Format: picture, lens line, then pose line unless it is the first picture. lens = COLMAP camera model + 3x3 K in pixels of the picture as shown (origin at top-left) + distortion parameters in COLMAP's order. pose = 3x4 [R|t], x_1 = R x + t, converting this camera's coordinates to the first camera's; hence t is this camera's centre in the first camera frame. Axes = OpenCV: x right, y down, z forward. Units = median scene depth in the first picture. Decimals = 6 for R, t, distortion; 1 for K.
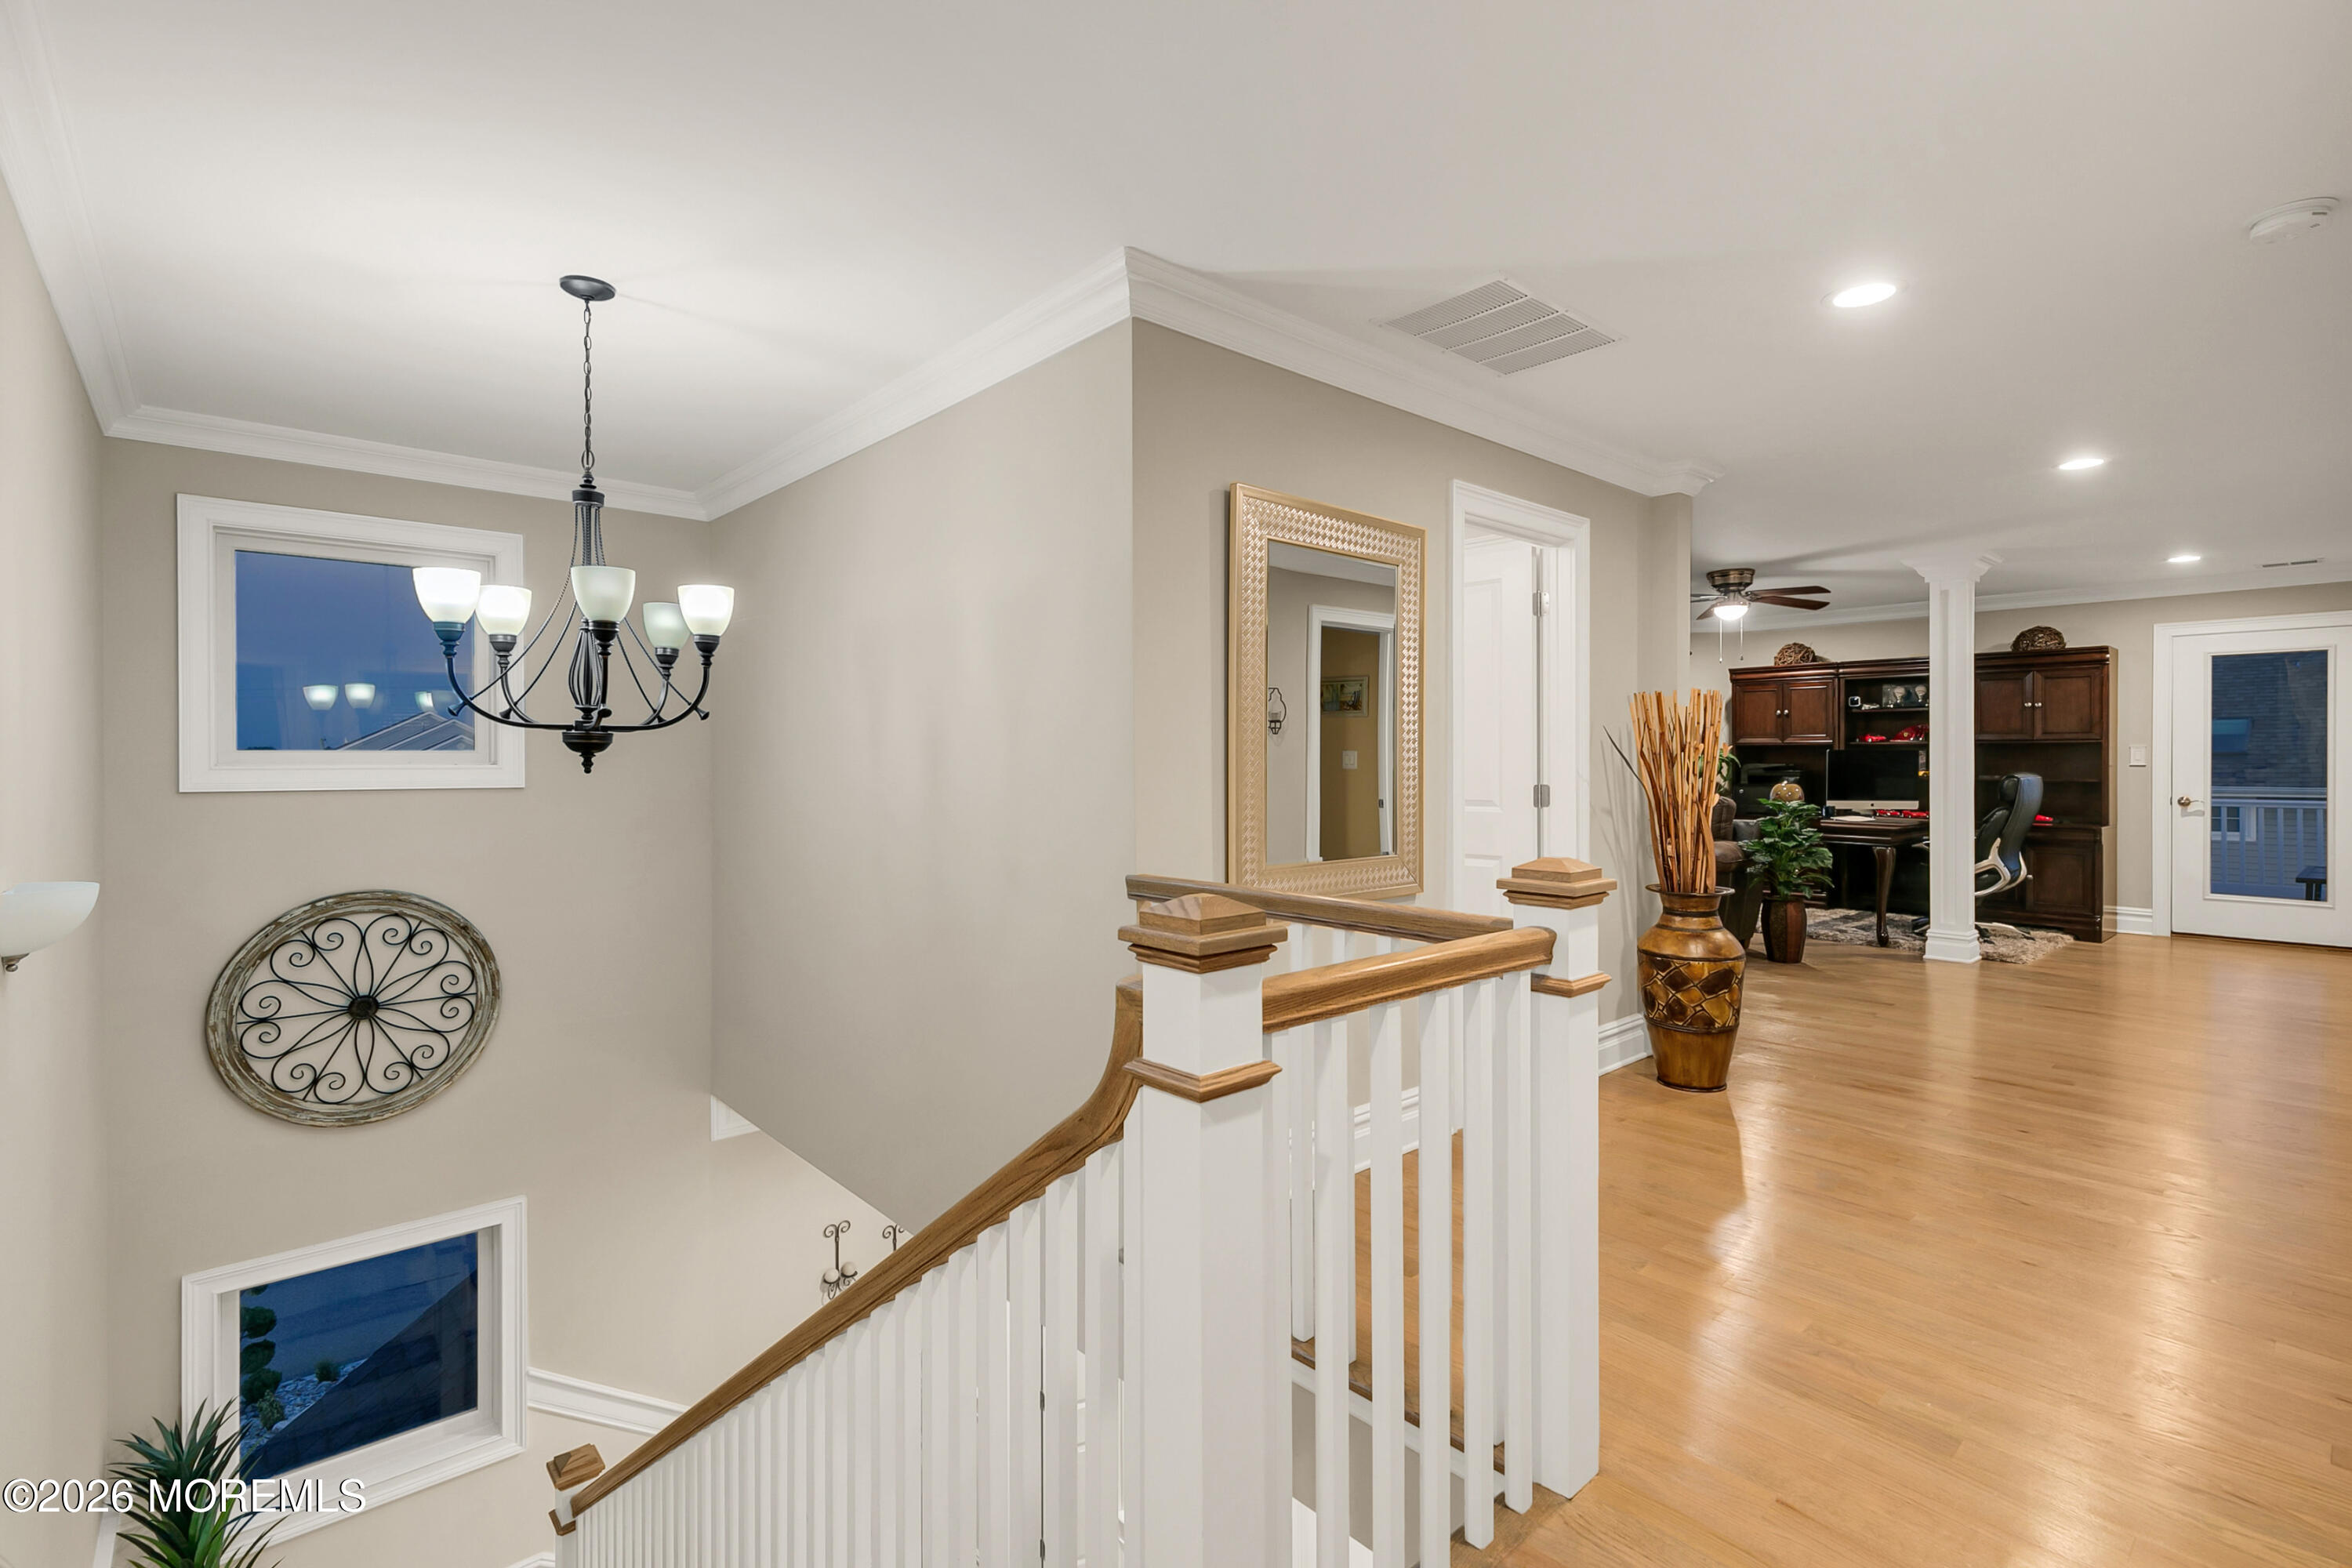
lens RADIAL K [[1072.7, 0, 1174.2], [0, 1072.7, 749.8], [0, 0, 1]] dist [0.000169, 0.000034]
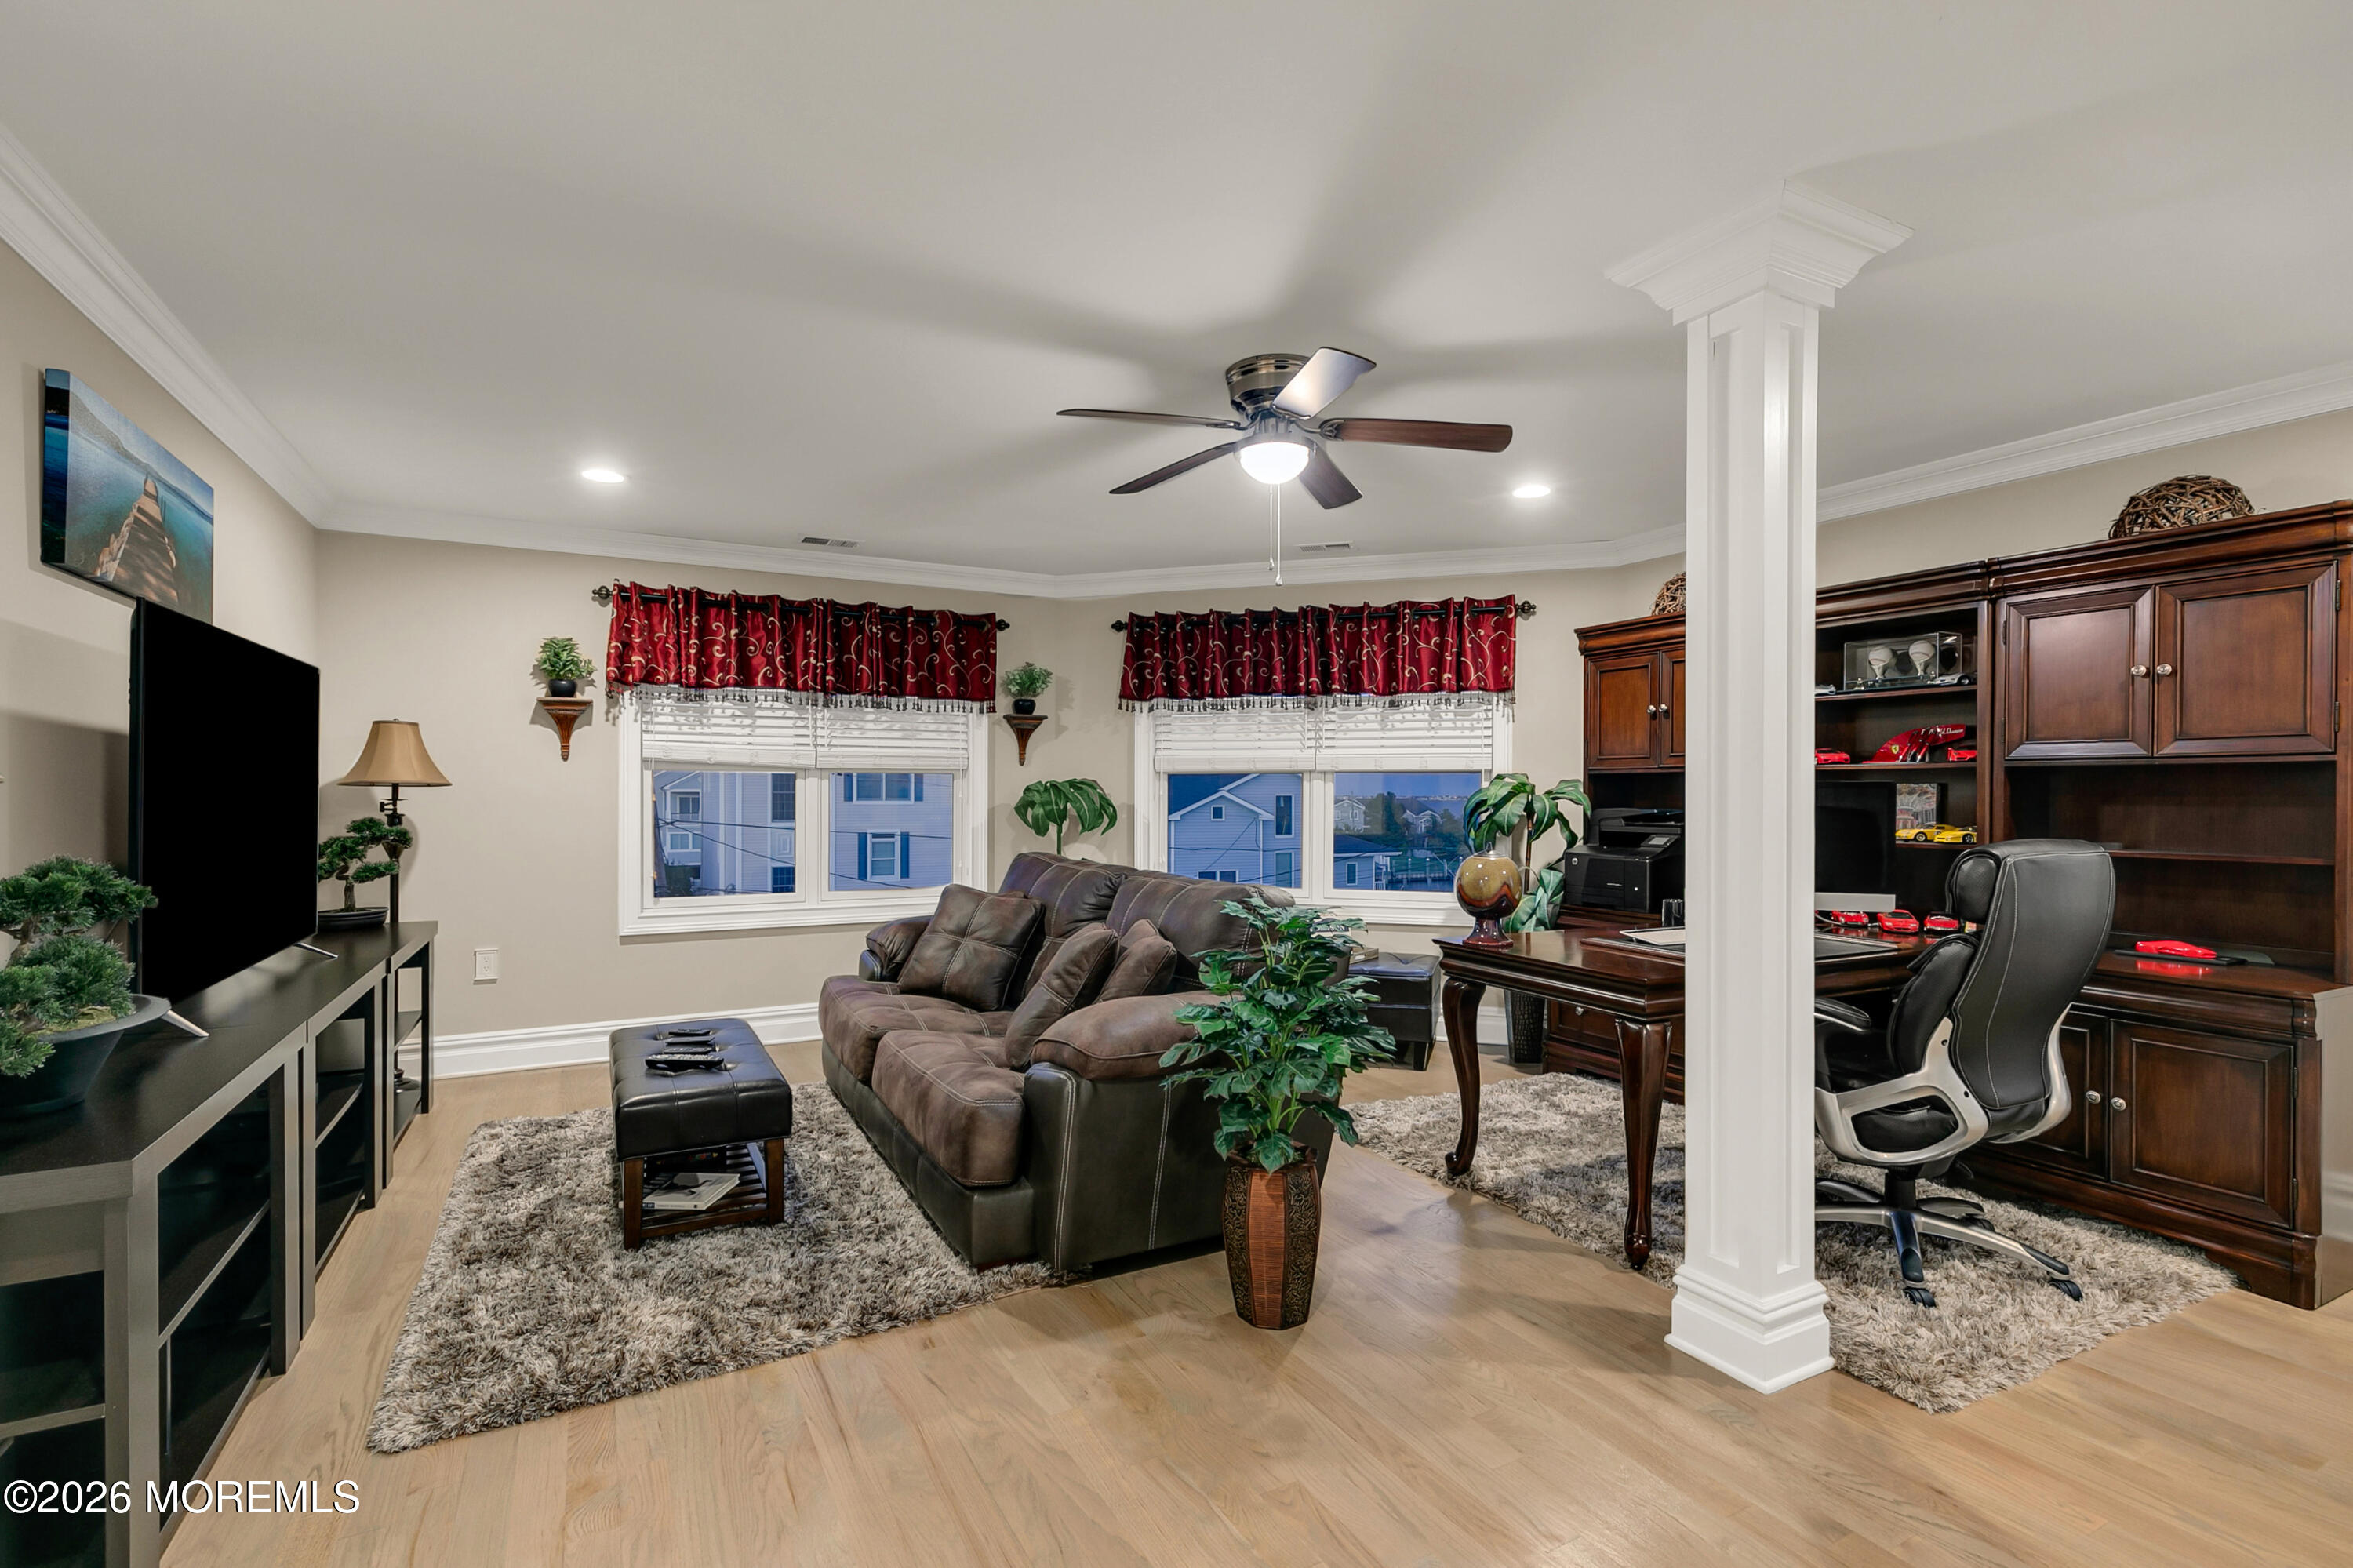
lens RADIAL K [[1089.0, 0, 1176.5], [0, 1089.0, 784.0], [0, 0, 1]] dist [-0.000855, -0.000113]
pose [[0.973208, -0.000500, -0.229924, 0.566413], [-0.000133, 0.999996, -0.002739, 0.003006], [0.229925, 0.002696, 0.973205, 0.545556]]
